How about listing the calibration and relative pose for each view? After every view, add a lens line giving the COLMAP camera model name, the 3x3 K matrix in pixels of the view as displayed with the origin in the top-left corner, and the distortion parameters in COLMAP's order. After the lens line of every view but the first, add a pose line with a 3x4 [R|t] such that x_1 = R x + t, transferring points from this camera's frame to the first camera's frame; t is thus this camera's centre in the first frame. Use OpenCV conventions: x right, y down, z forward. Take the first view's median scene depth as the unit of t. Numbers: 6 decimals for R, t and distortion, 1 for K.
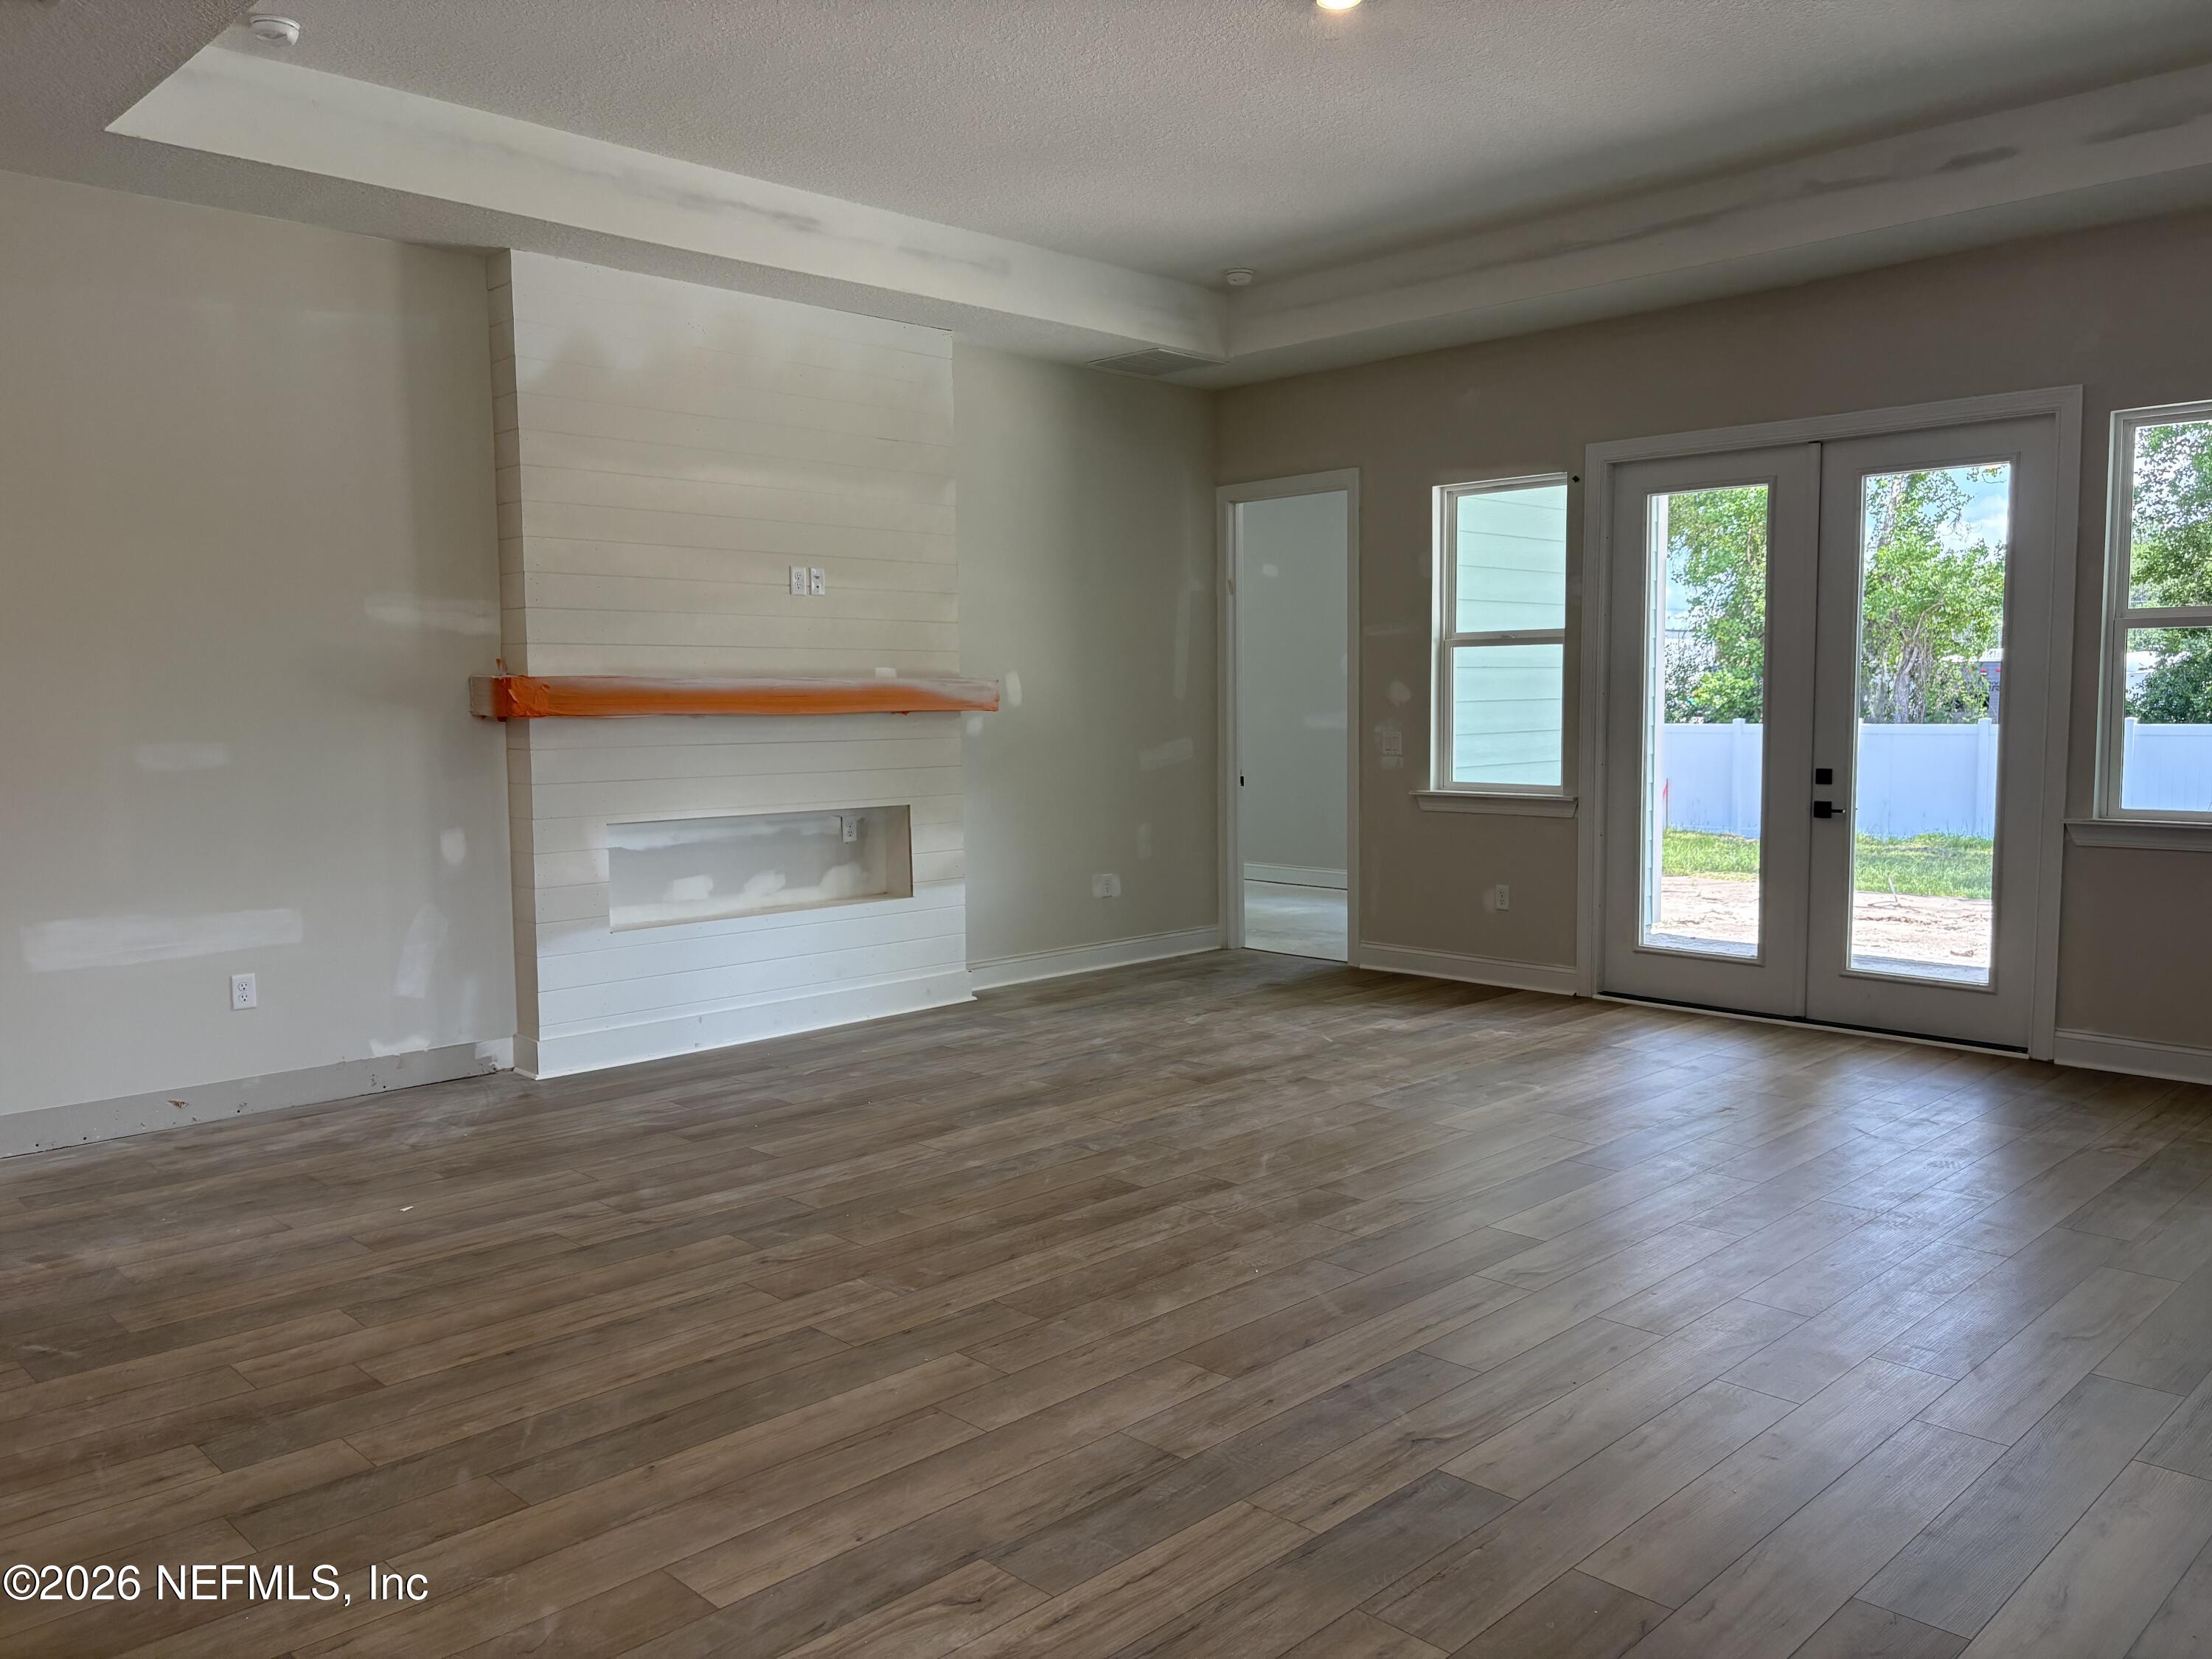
lens RADIAL K [[1672.3, 0, 1127.0], [0, 1672.3, 844.1], [0, 0, 1]] dist [0.035520, -0.034668]
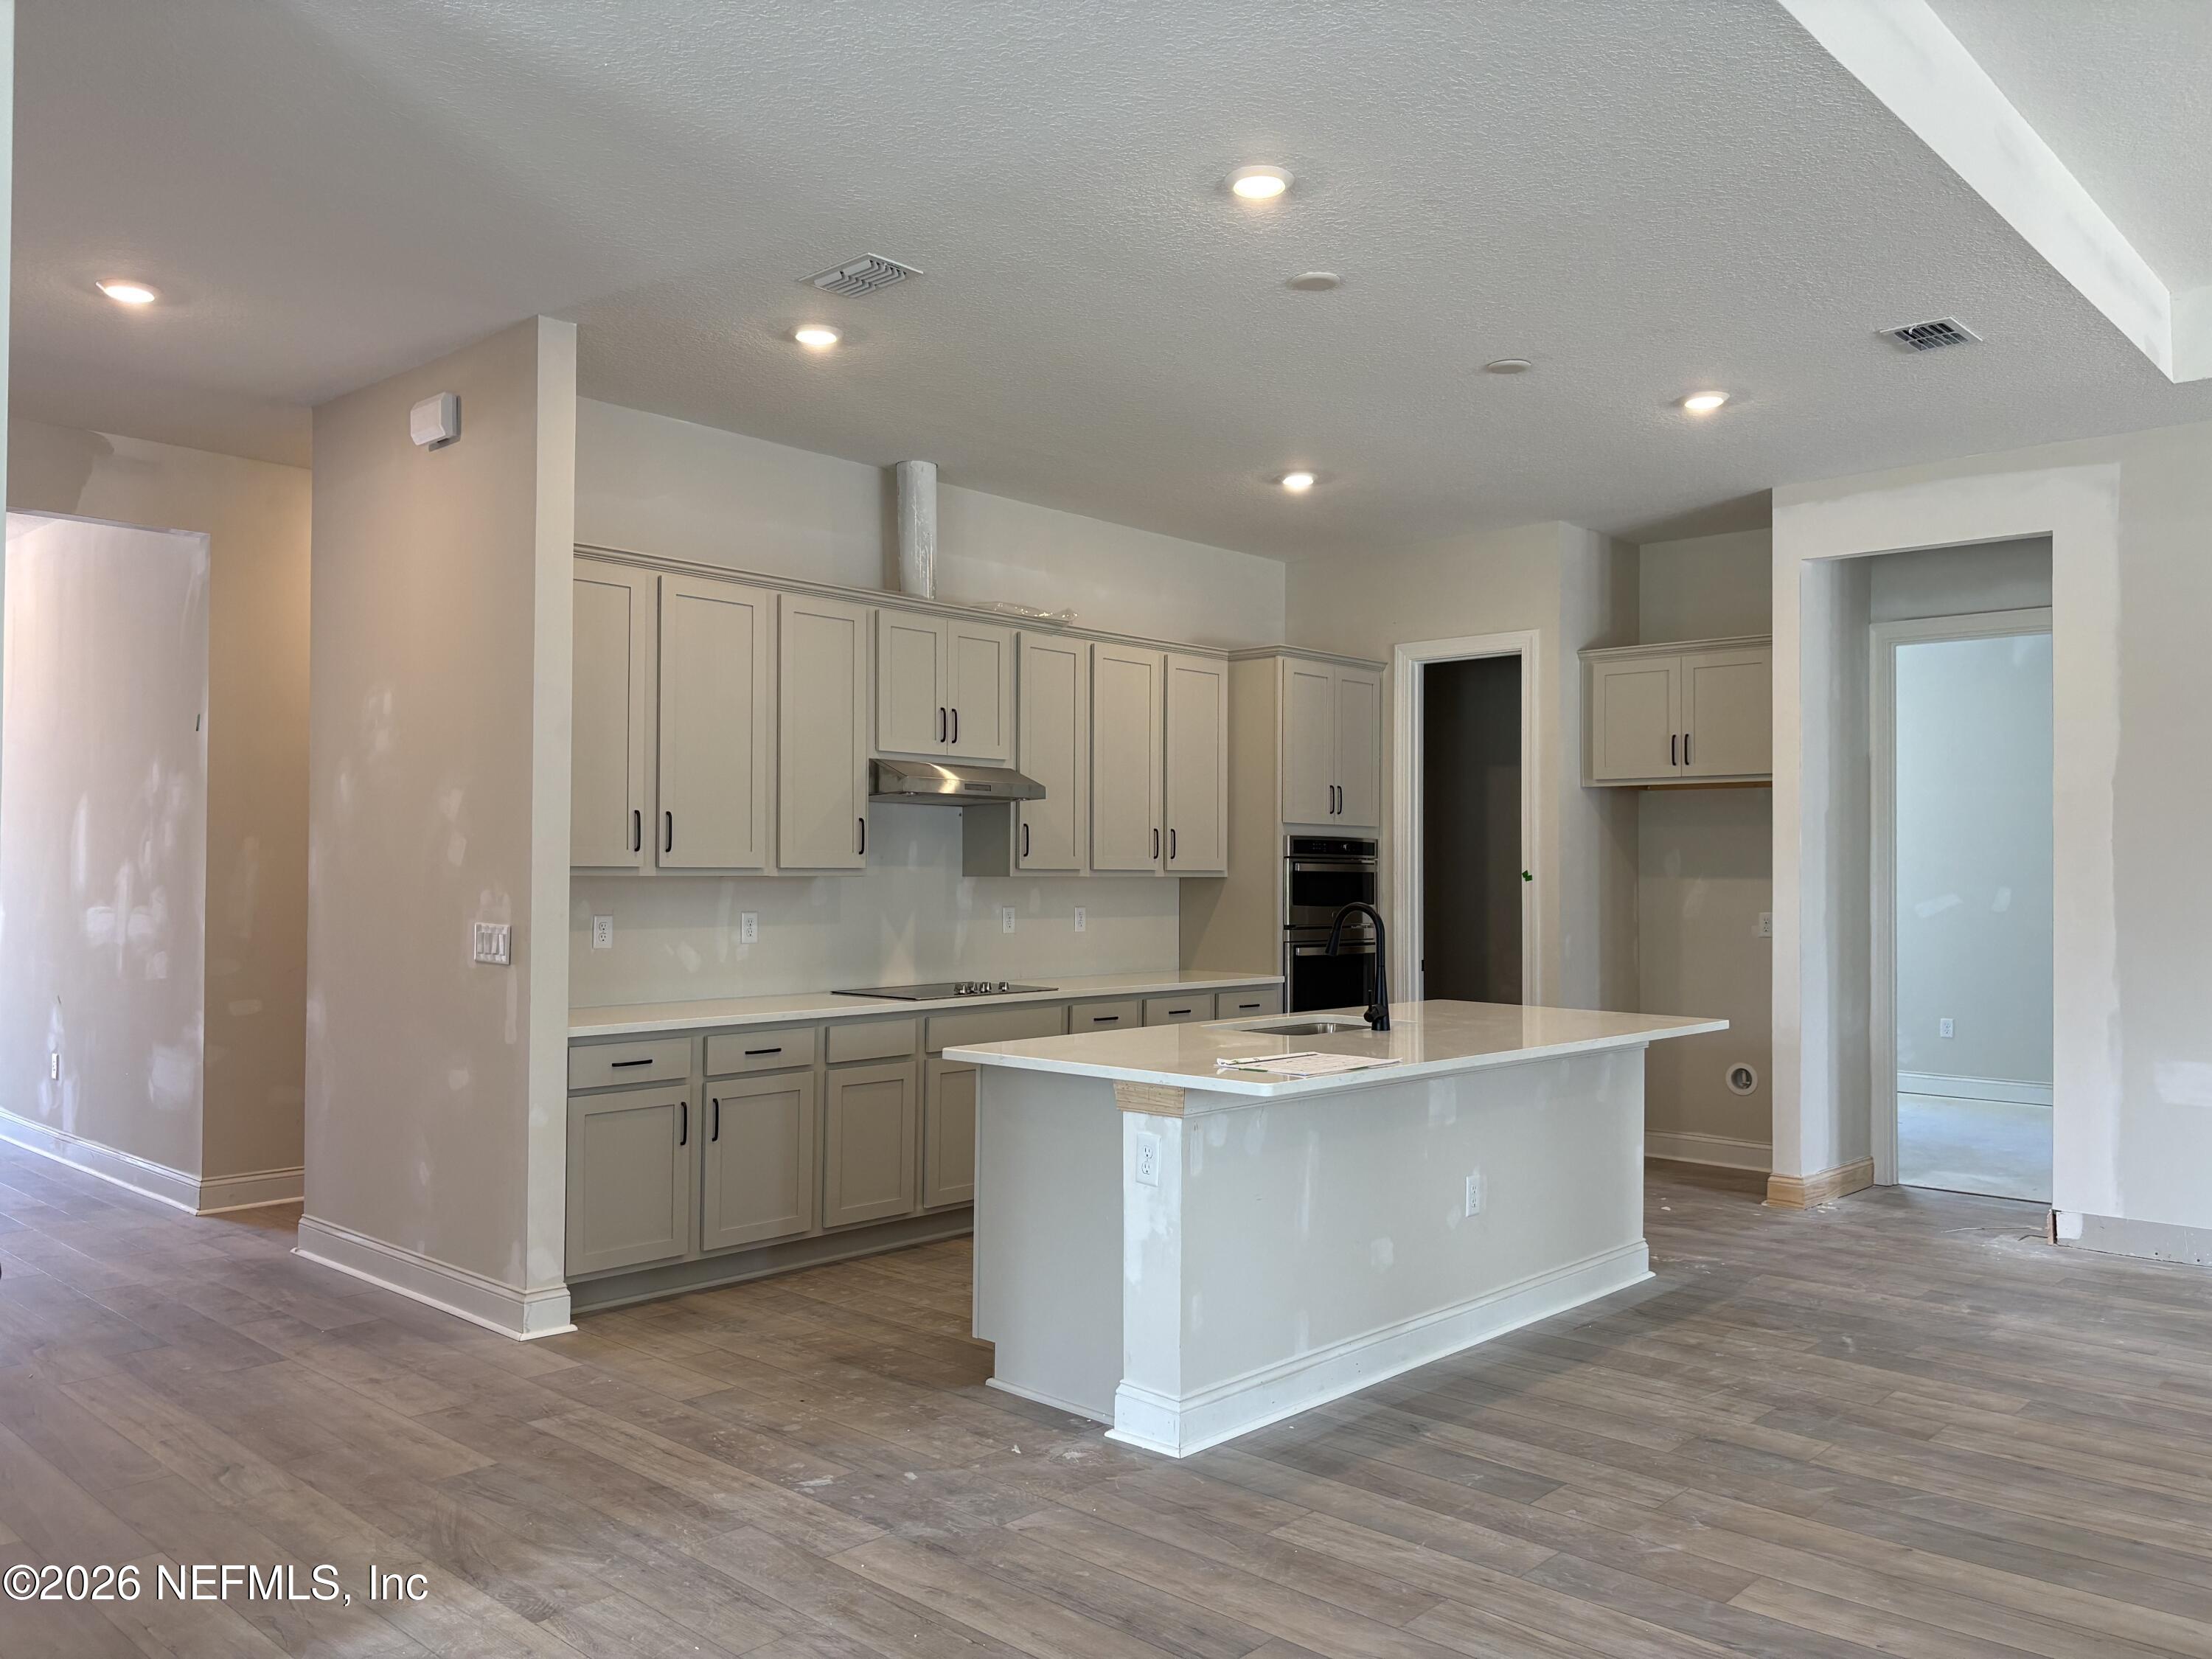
lens RADIAL K [[1672.3, 0, 1121.2], [0, 1672.3, 841.4], [0, 0, 1]] dist [0.035520, -0.034668]
pose [[0.040907, -0.007370, -0.999136, 0.644586], [-0.096449, 0.995274, -0.011290, -0.026780], [0.994497, 0.096827, 0.040003, 0.307436]]
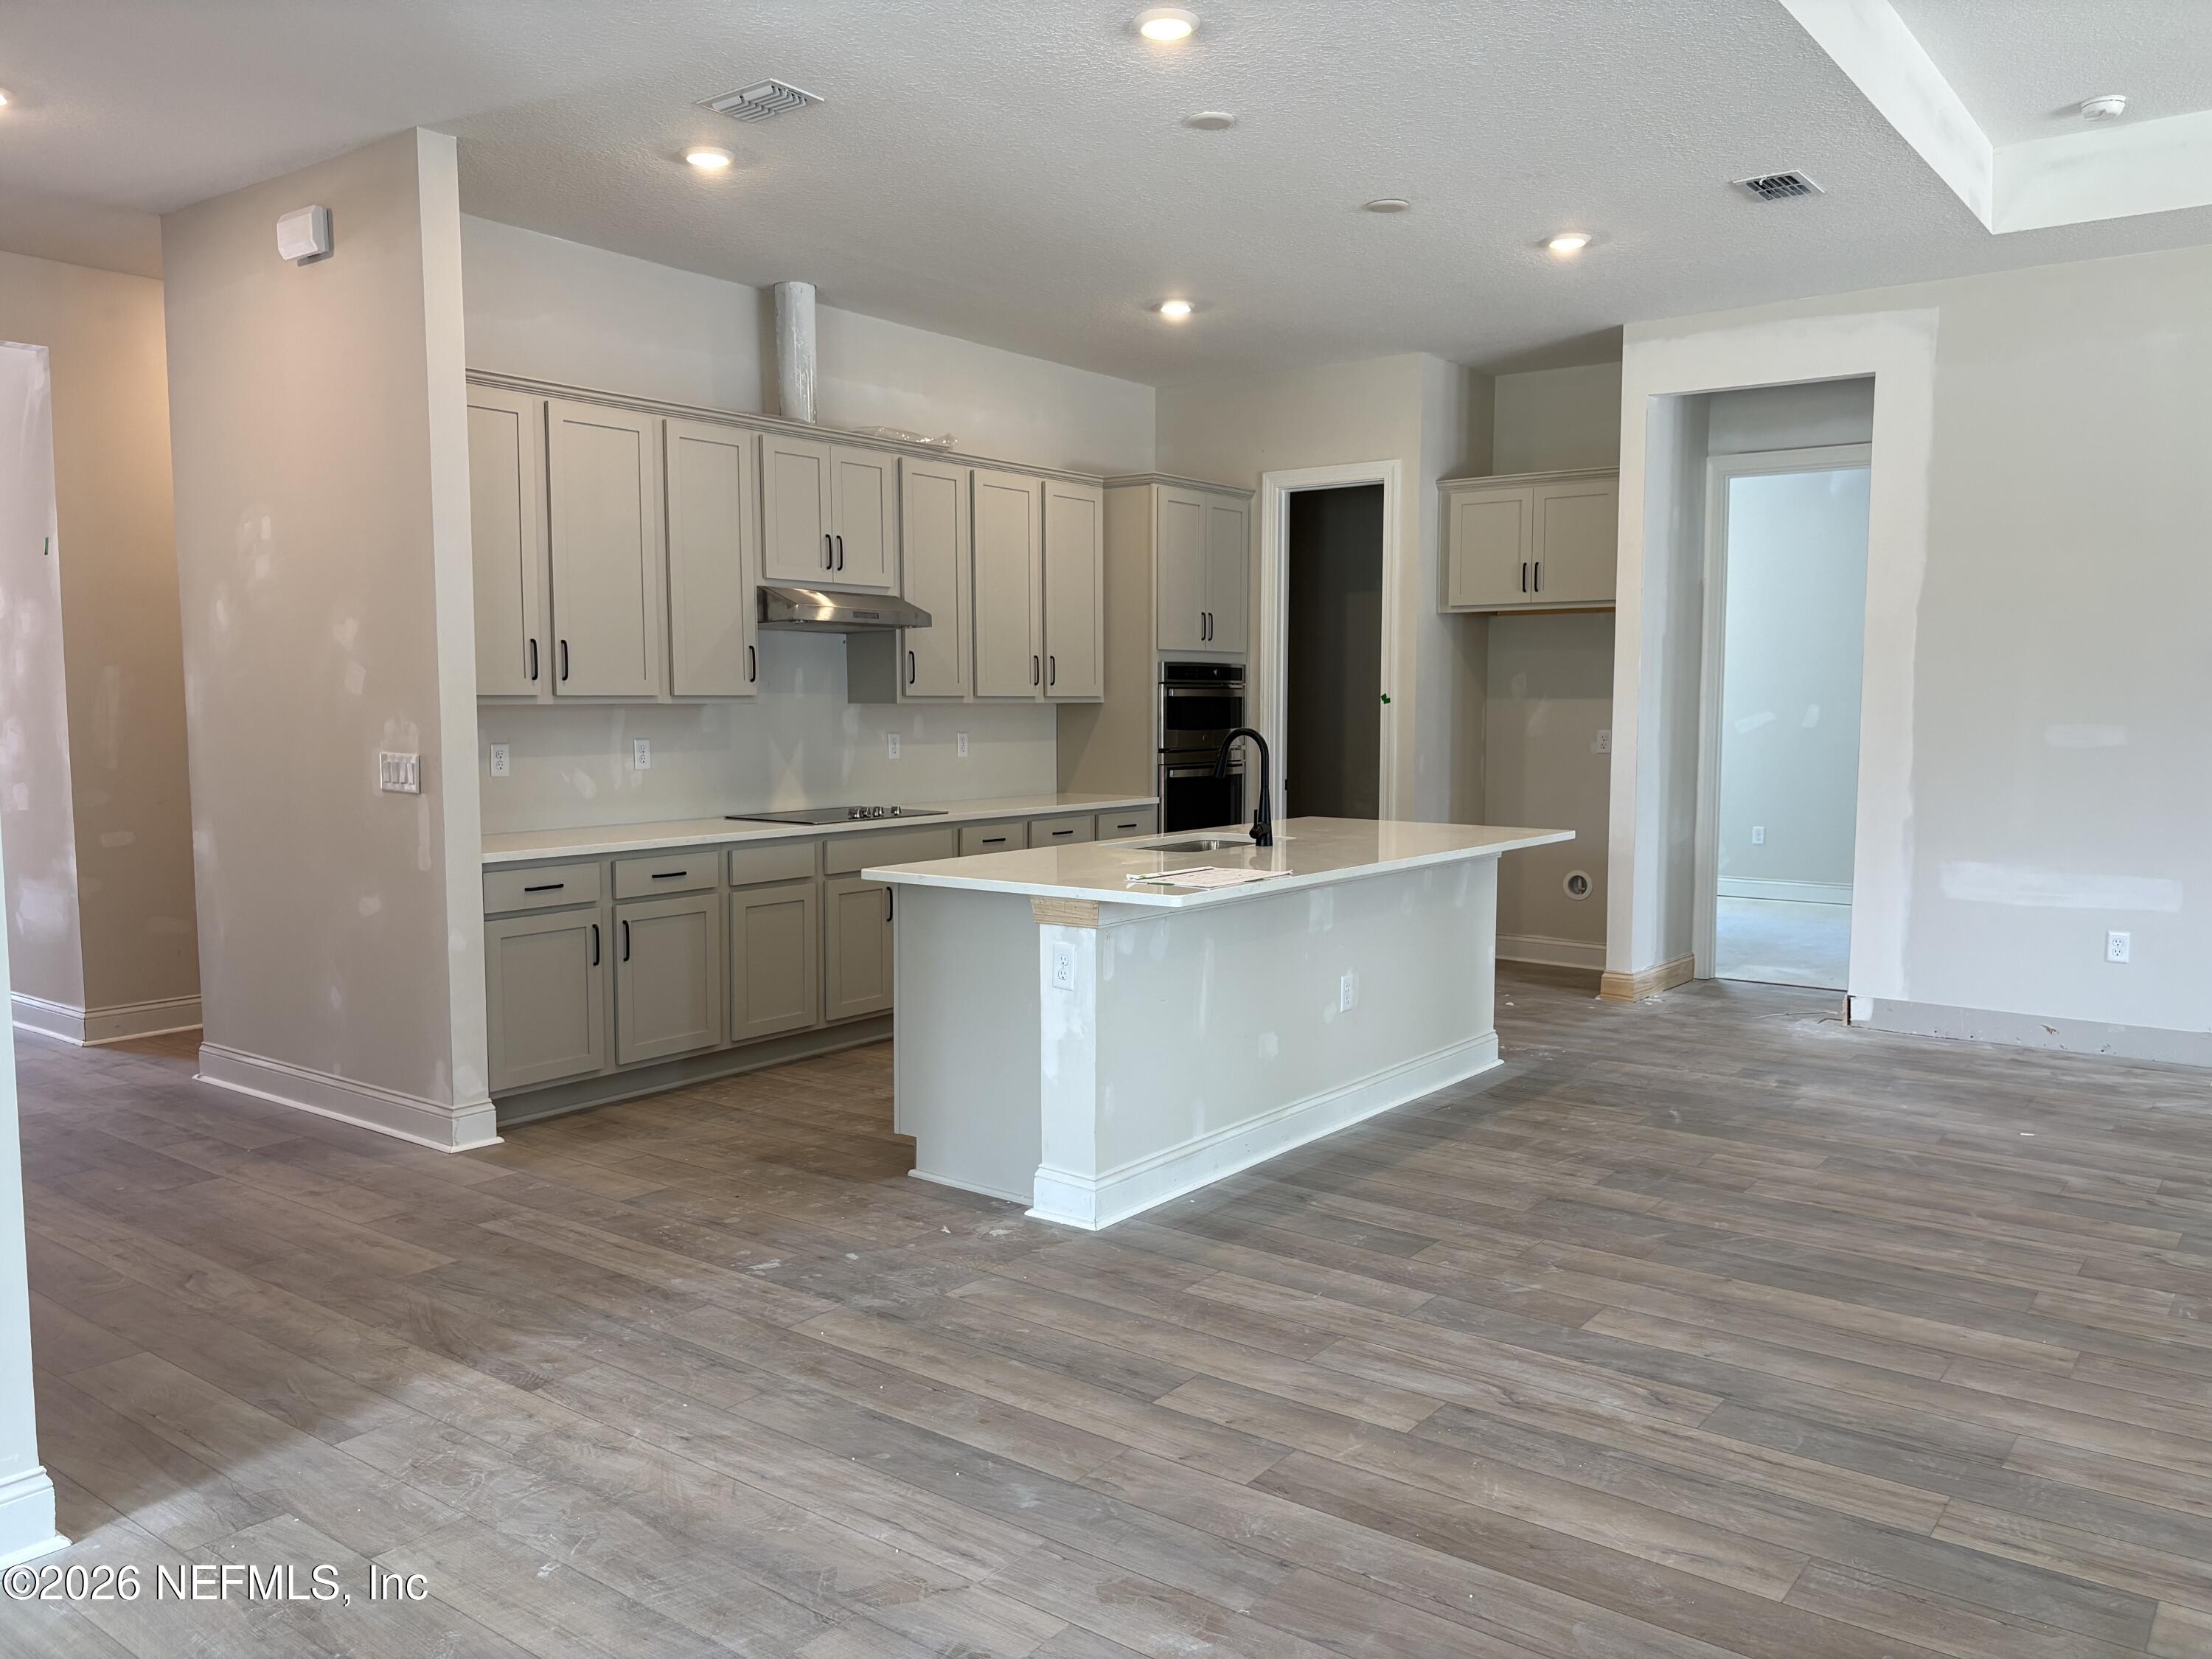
lens RADIAL K [[1672.3, 0, 1133.1], [0, 1672.3, 839.2], [0, 0, 1]] dist [0.035520, -0.034668]
pose [[0.143828, 0.096894, -0.984848, 0.708004], [-0.091352, 0.992246, 0.084281, -0.027452], [0.985377, 0.077846, 0.151564, 0.254460]]
